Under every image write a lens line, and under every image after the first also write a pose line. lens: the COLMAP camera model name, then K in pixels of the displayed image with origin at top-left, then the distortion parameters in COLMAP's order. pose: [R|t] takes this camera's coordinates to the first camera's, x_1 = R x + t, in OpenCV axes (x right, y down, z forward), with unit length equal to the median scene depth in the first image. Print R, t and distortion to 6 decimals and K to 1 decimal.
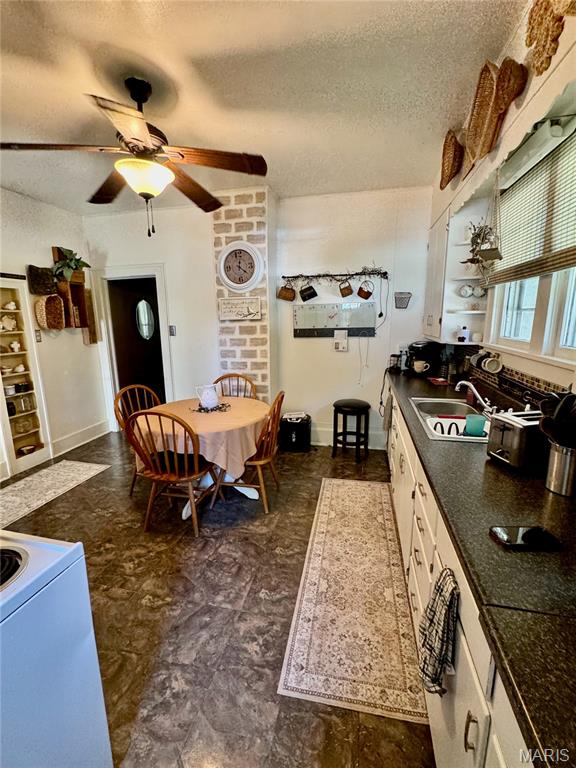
lens RADIAL K [[330.6, 0, 289.4], [0, 330.6, 383.8], [0, 0, 1]] dist [-0.000789, -0.000142]
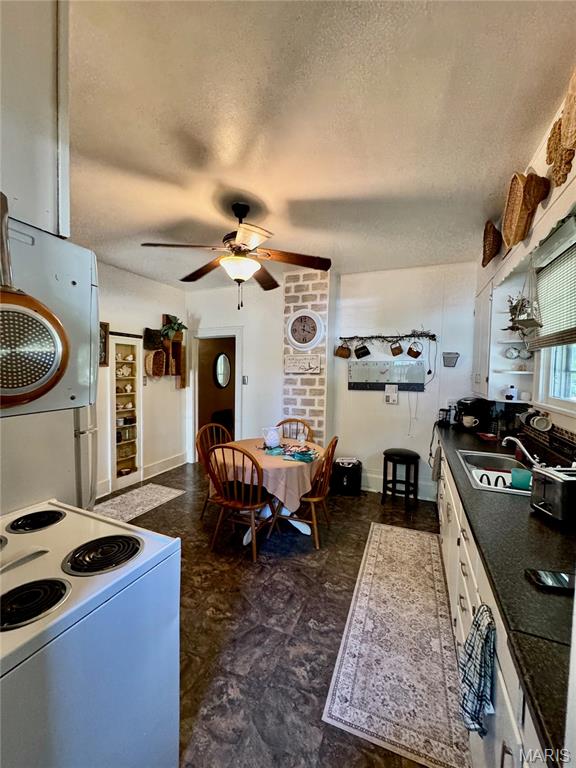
lens RADIAL K [[308.6, 0, 287.4], [0, 308.6, 382.4], [0, 0, 1]] dist [-0.006172, 0.000492]
pose [[0.983176, 0.033402, -0.179583, -0.003537], [-0.060975, 0.986760, -0.150290, 0.010894], [0.172185, 0.158712, 0.972195, -0.103938]]
